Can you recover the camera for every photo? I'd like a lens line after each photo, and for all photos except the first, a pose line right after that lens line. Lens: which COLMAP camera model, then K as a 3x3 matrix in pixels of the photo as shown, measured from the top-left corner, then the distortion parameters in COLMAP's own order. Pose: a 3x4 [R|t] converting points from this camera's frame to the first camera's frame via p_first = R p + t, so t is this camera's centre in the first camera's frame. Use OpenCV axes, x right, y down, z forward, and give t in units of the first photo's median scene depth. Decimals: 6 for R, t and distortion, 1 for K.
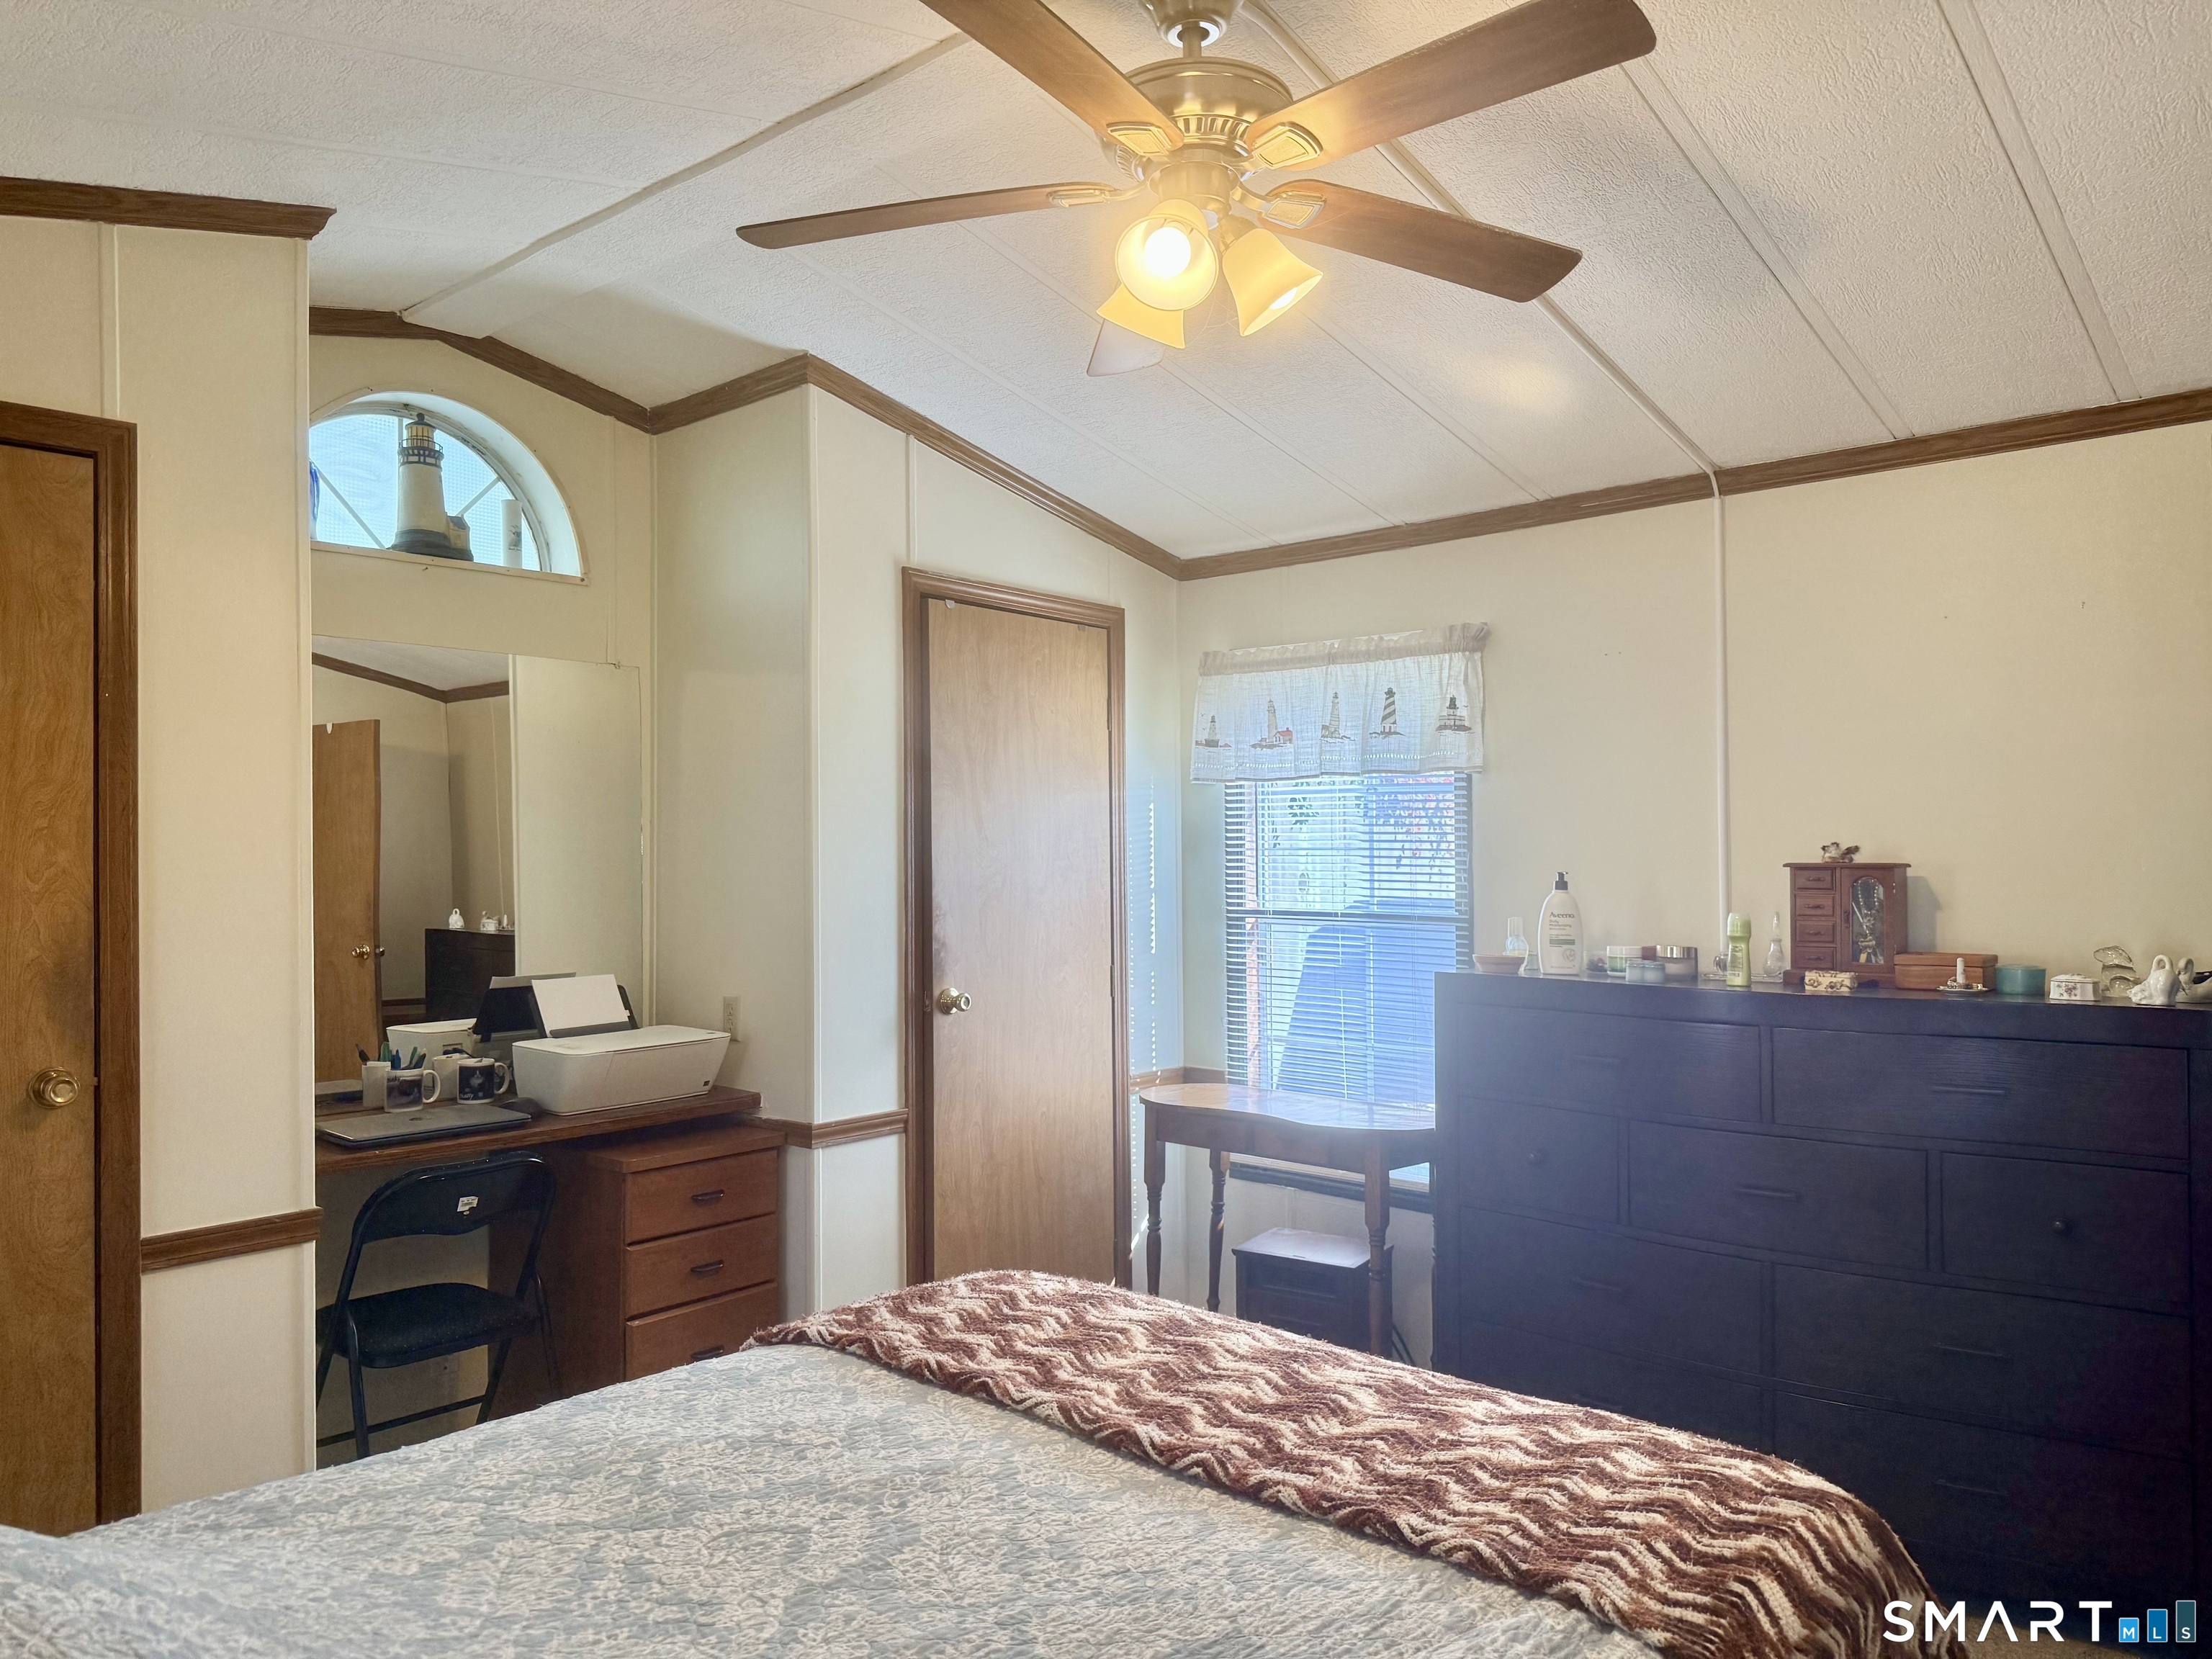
lens RADIAL K [[1558.3, 0, 1107.6], [0, 1558.3, 842.1], [0, 0, 1]] dist [0.050115, -0.088866]
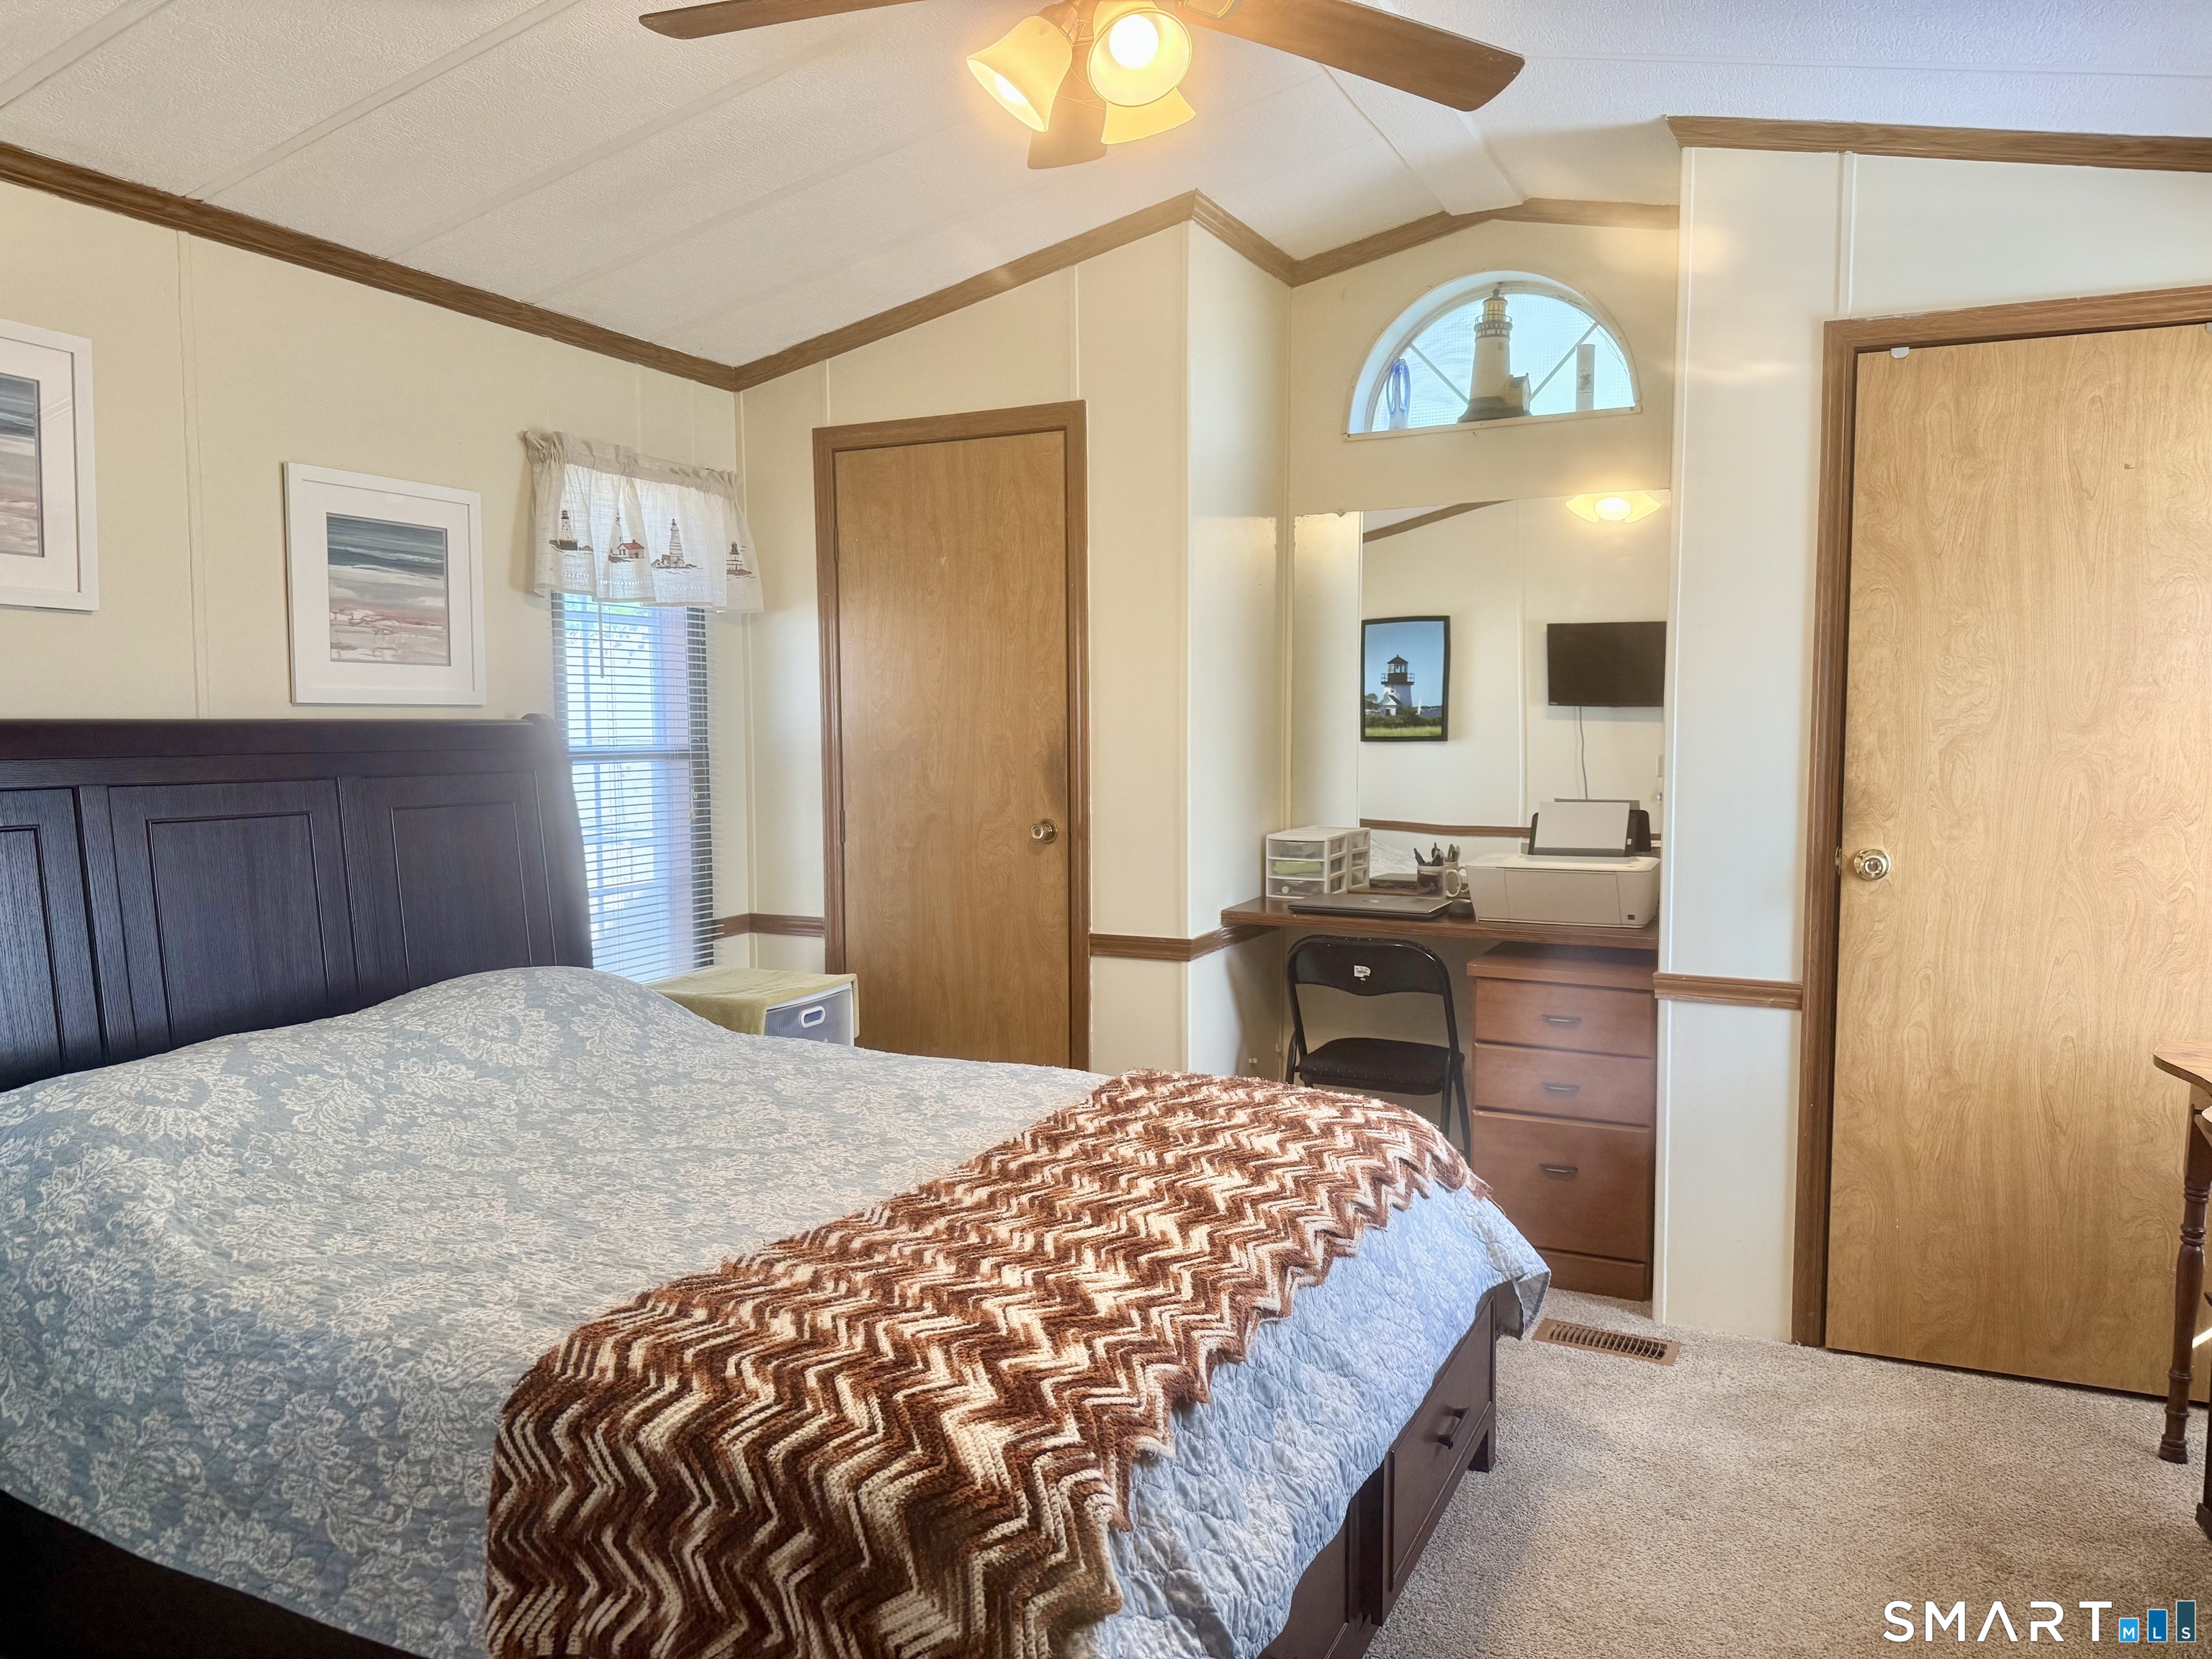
lens RADIAL K [[1556.7, 0, 1106.0], [0, 1556.7, 829.5], [0, 0, 1]] dist [0.141493, -0.191390]
pose [[0.256778, 0.077836, -0.963331, 0.912247], [0.009964, 0.996485, 0.083171, 0.020479], [0.966419, -0.030955, 0.255100, 0.643992]]
